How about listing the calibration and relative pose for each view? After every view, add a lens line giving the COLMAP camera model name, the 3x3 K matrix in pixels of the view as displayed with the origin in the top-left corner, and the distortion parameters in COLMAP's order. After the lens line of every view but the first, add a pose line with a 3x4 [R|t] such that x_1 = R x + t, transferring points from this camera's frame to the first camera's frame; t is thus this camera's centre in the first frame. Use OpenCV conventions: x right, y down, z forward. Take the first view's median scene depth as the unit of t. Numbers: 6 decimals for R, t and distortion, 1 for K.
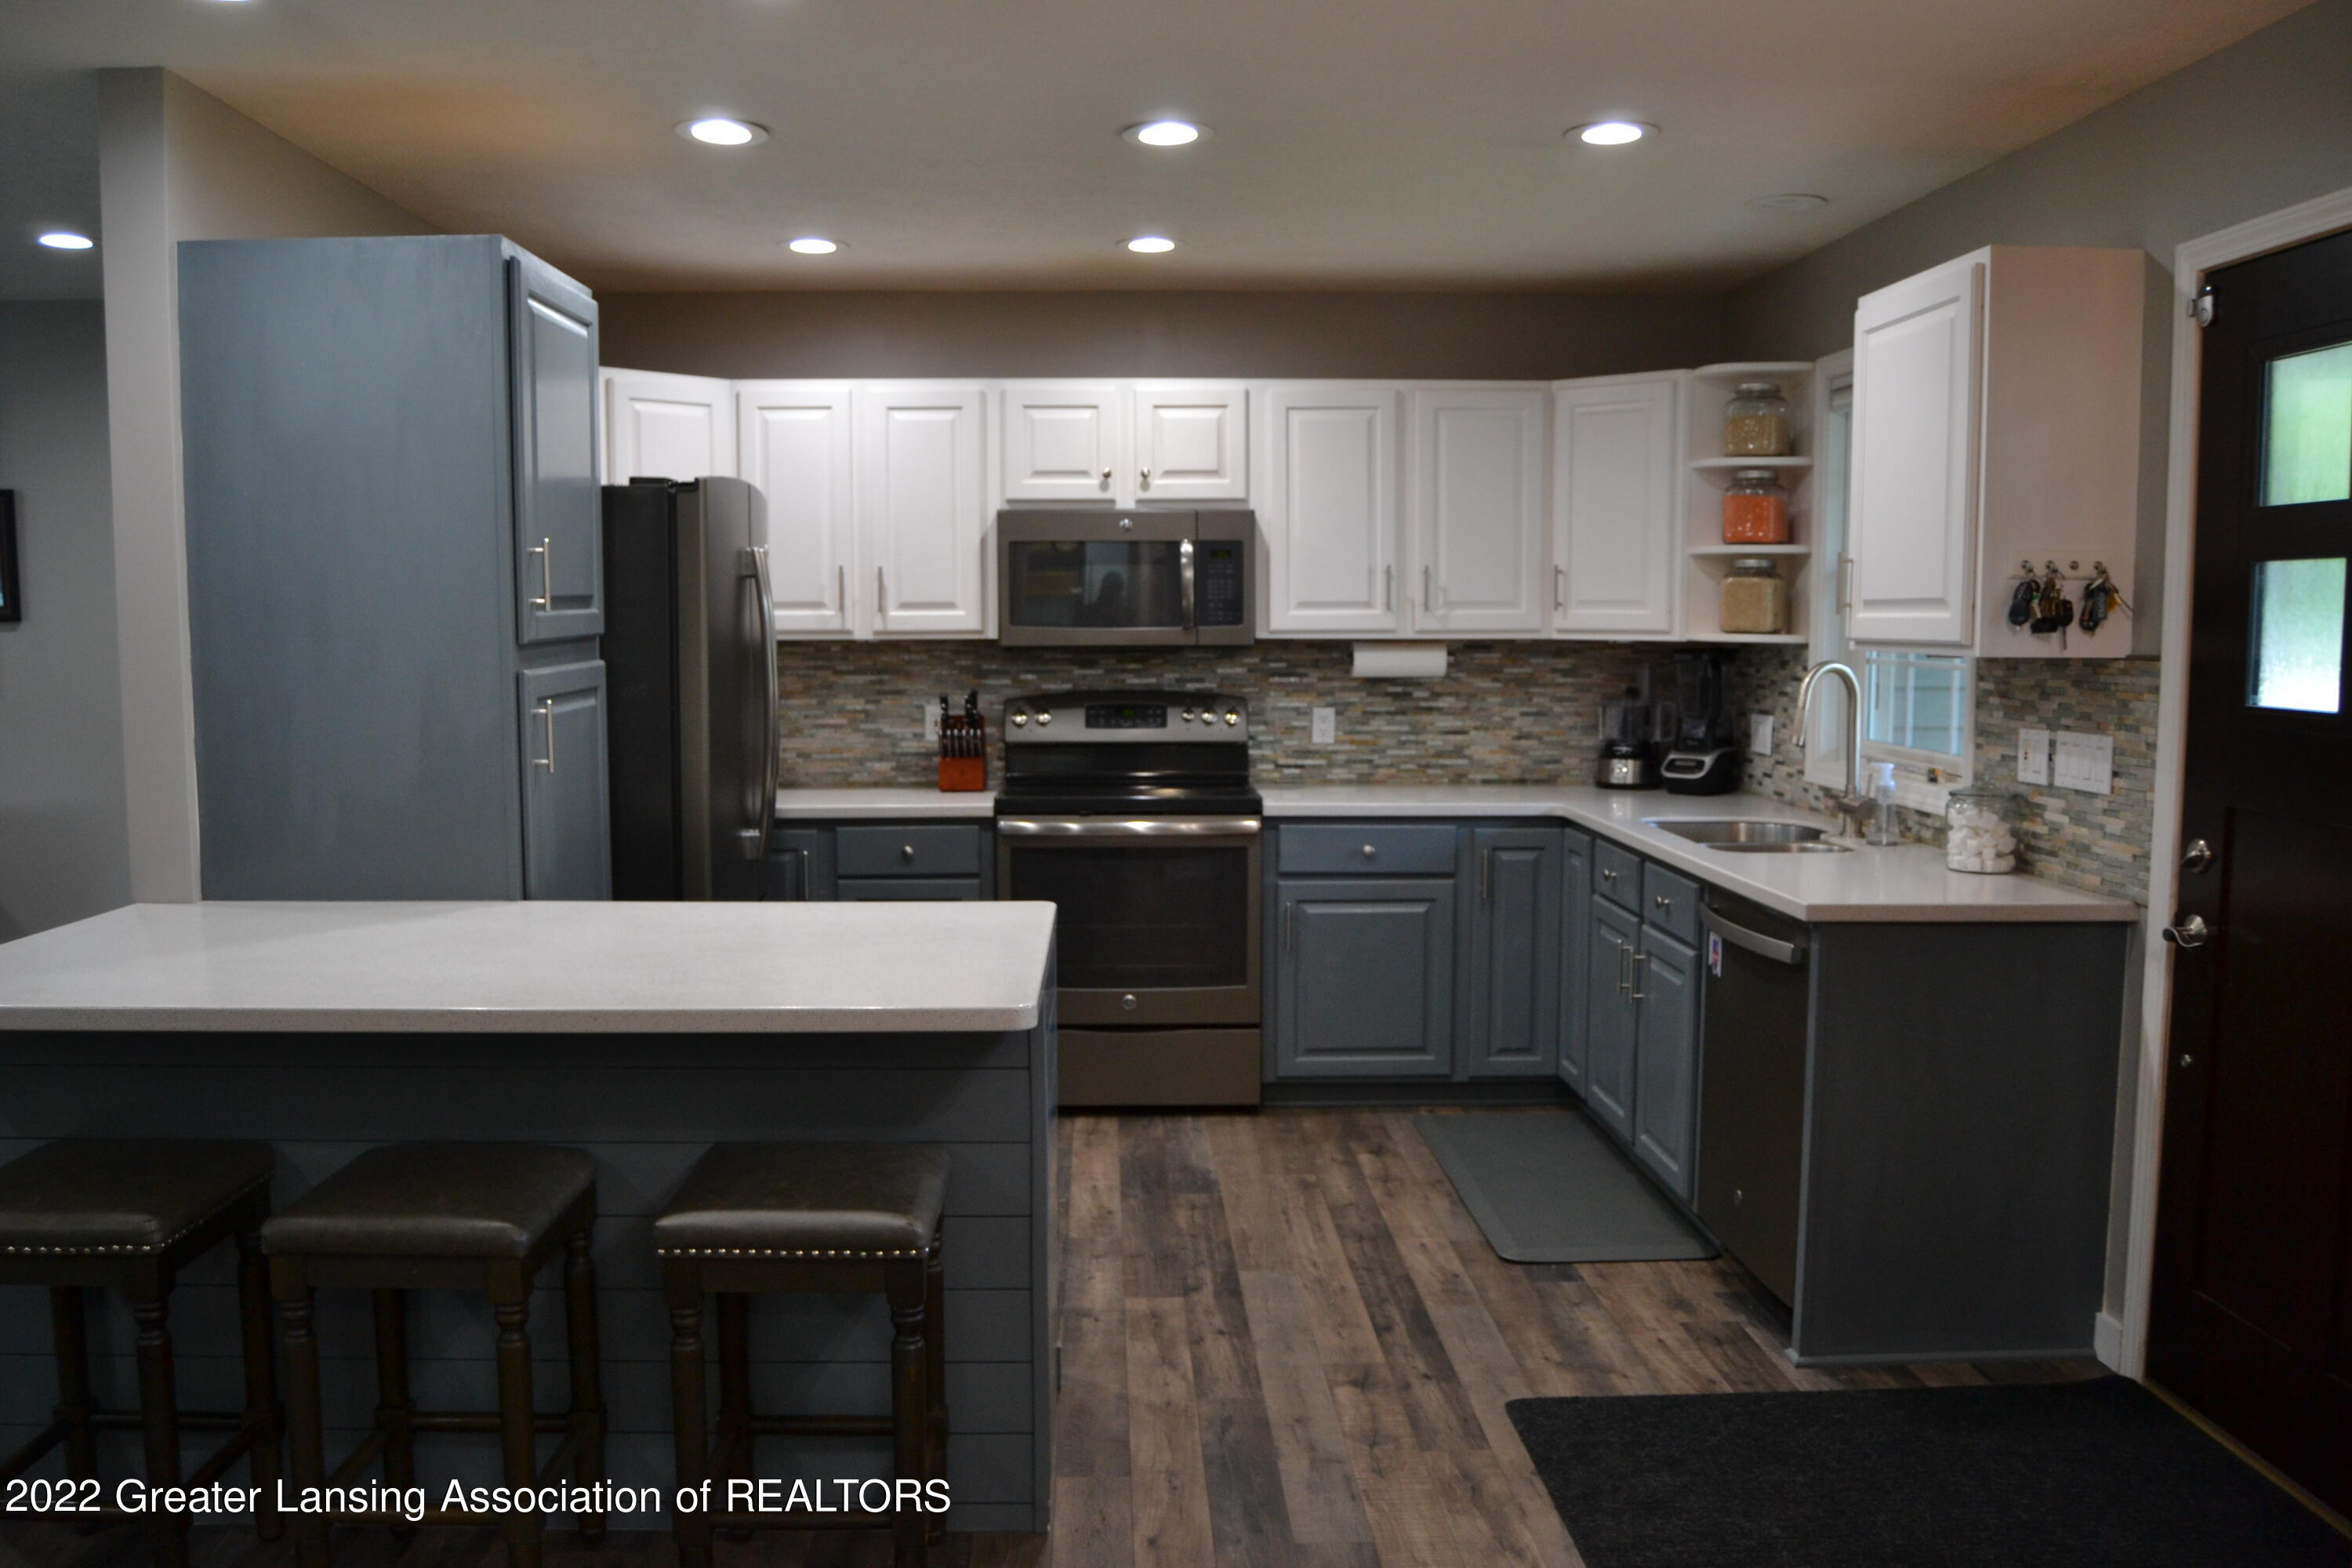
lens RADIAL K [[1891.5, 0, 1176.0], [0, 1891.5, 784.0], [0, 0, 1]] dist [-0.053101, 0.003659]
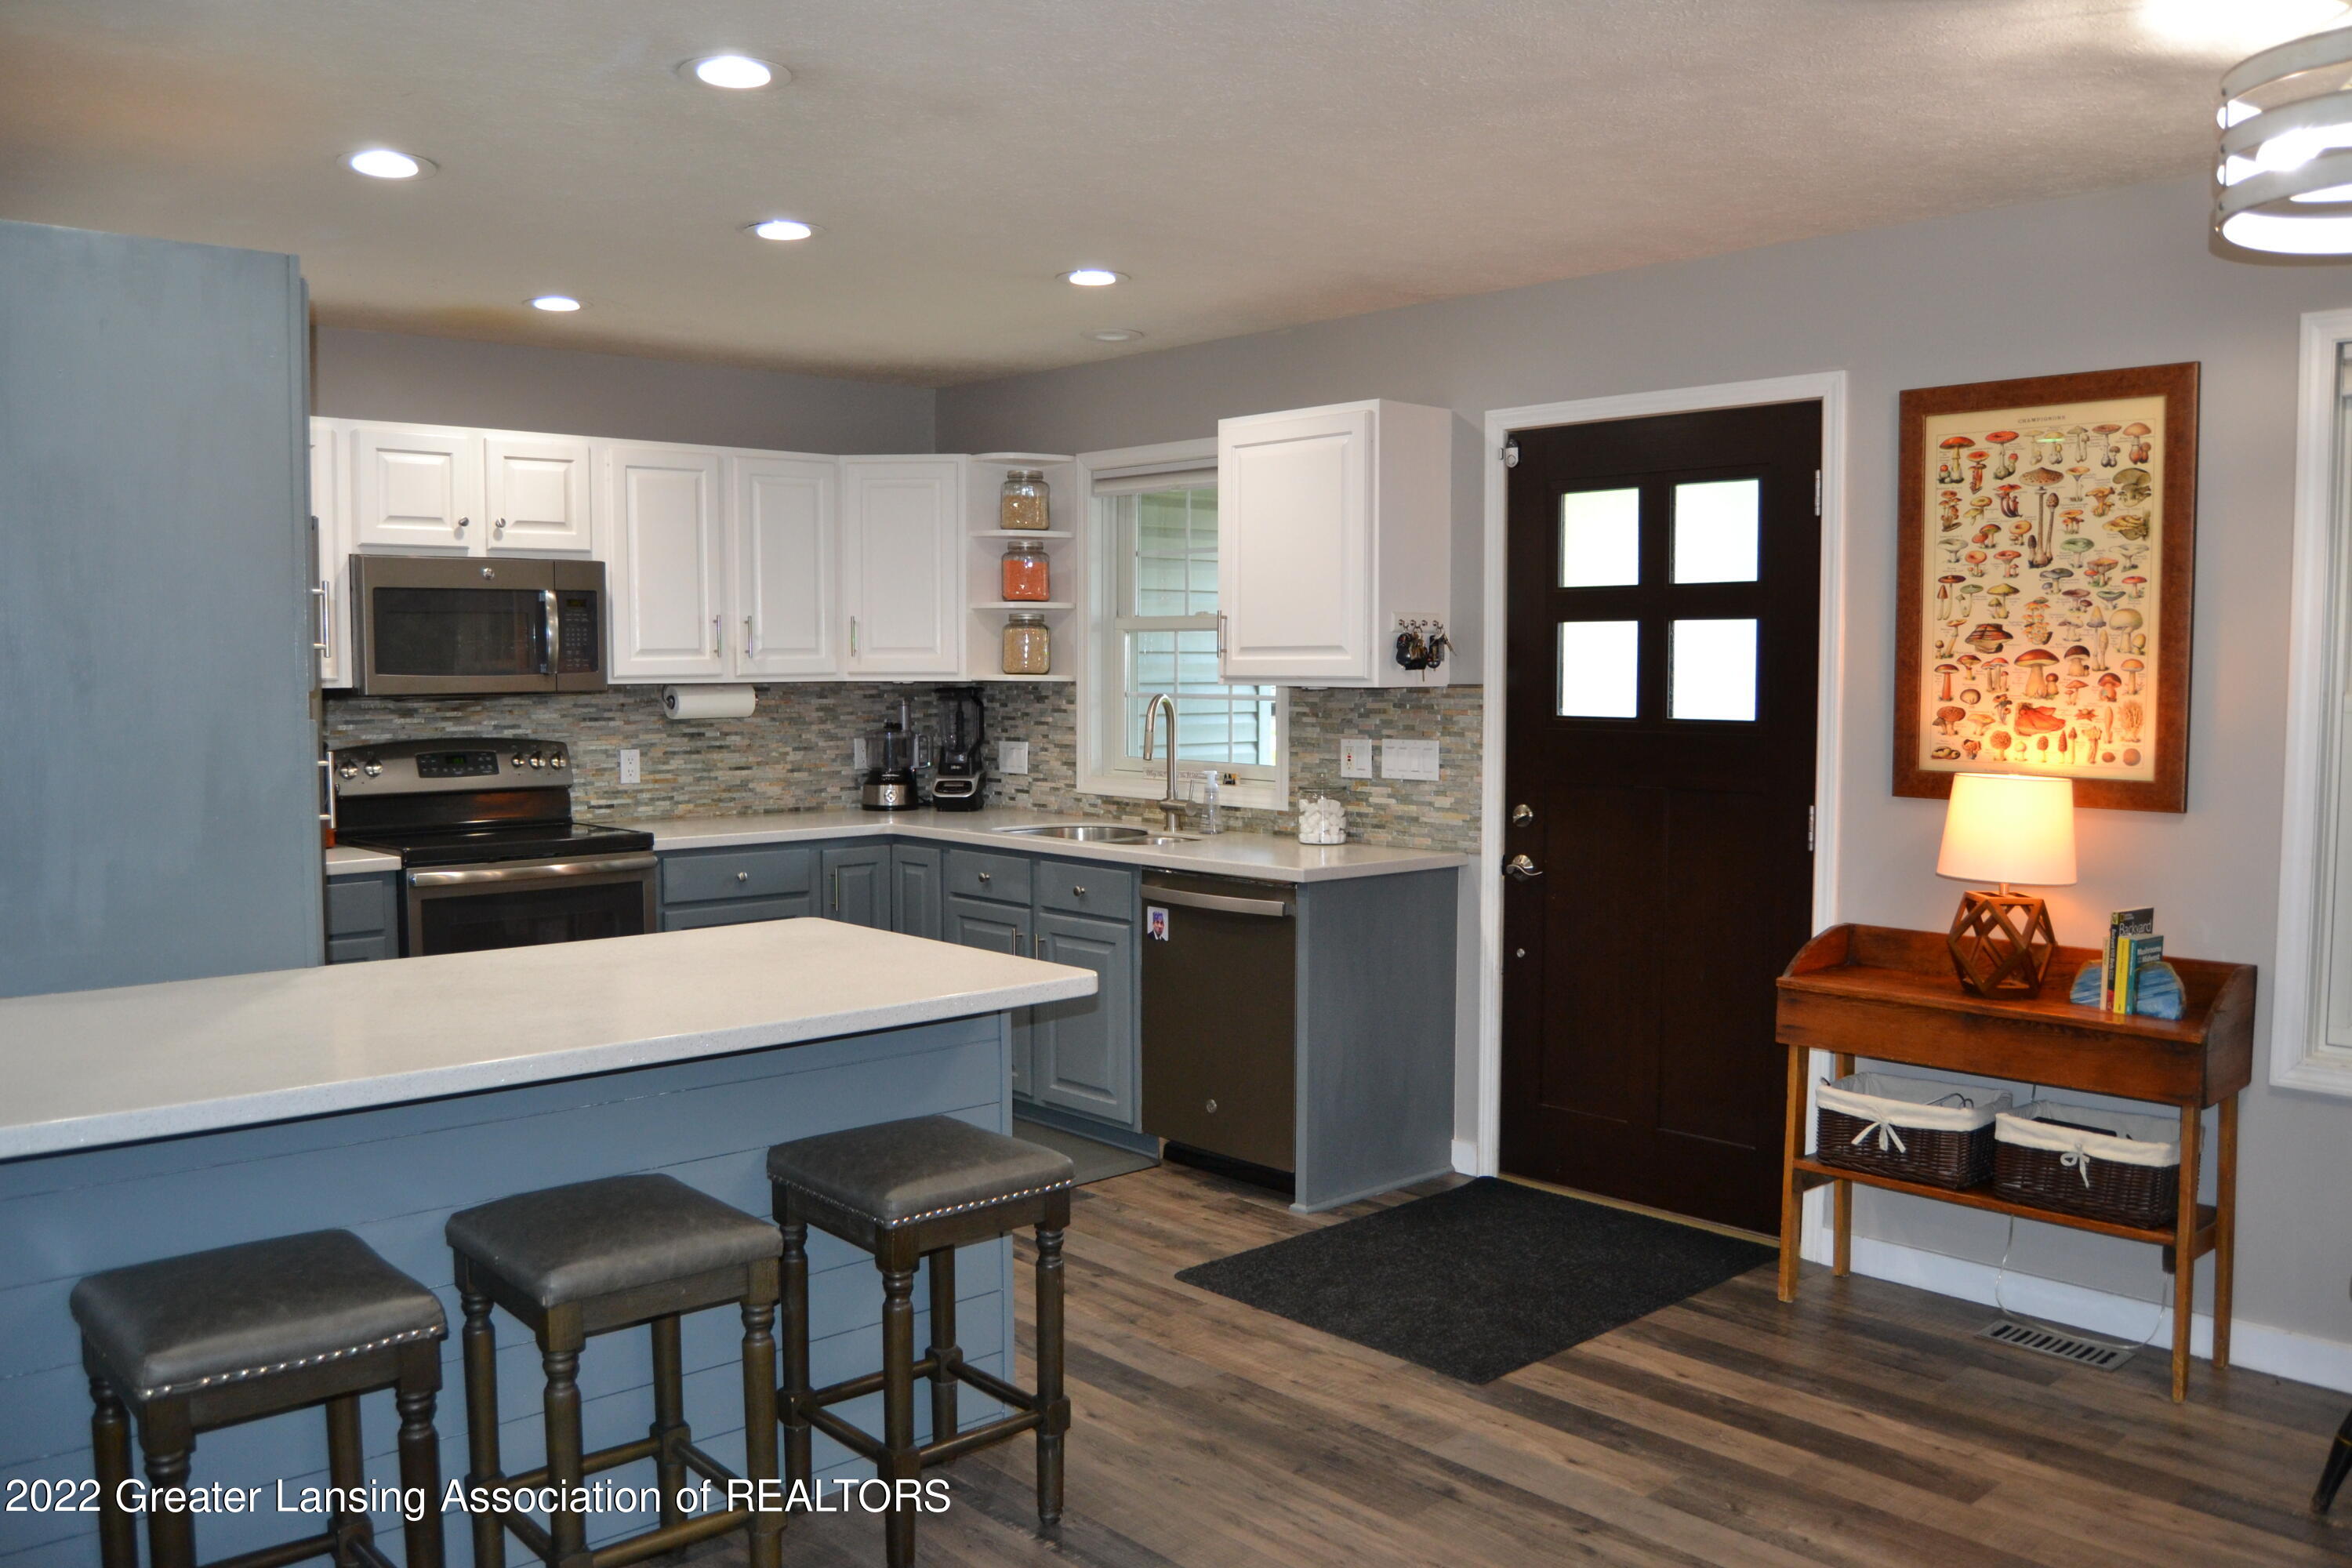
lens RADIAL K [[1891.5, 0, 1176.0], [0, 1891.5, 784.0], [0, 0, 1]] dist [-0.053101, 0.003659]
pose [[0.763902, -0.045396, 0.643734, -0.408034], [0.060591, 0.998162, -0.001511, -0.001293], [-0.642482, 0.040159, 0.765248, 0.004571]]
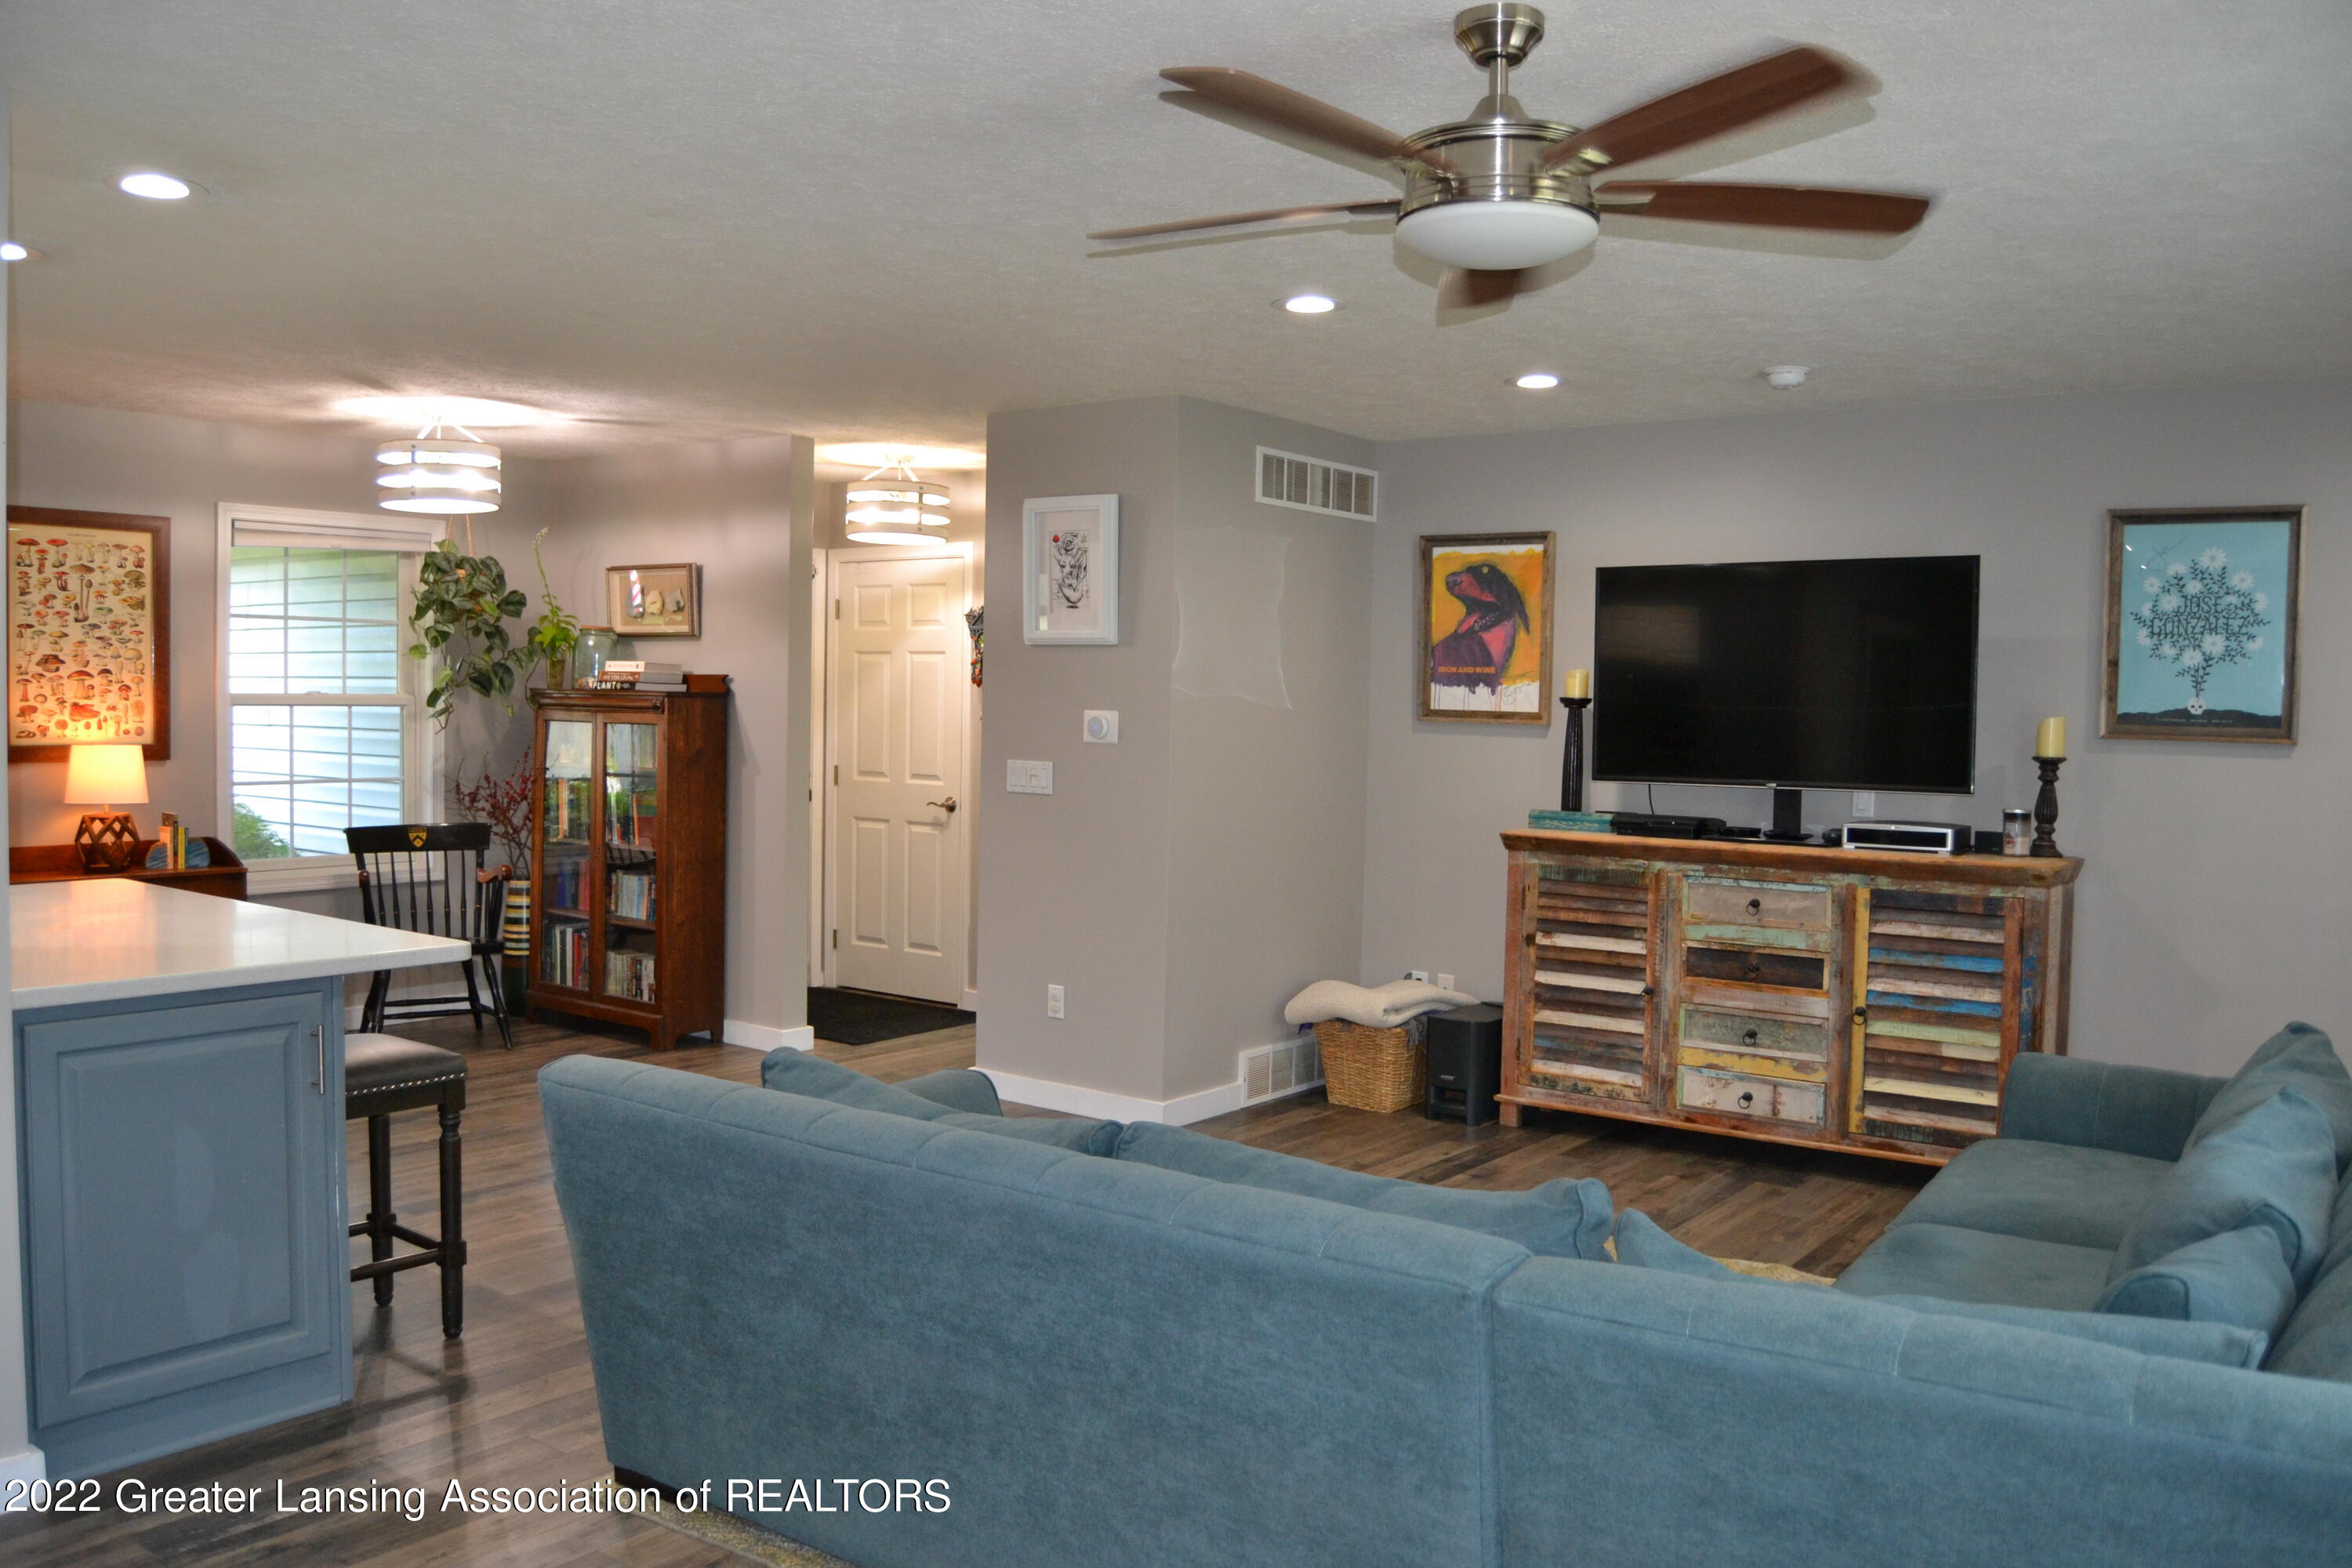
lens RADIAL K [[1891.5, 0, 1176.0], [0, 1891.5, 784.0], [0, 0, 1]] dist [-0.053101, 0.003659]
pose [[-0.778530, -0.043343, 0.626109, -1.028054], [0.042006, 0.991777, 0.120888, -0.079491], [-0.626200, 0.120415, -0.770307, 0.863180]]
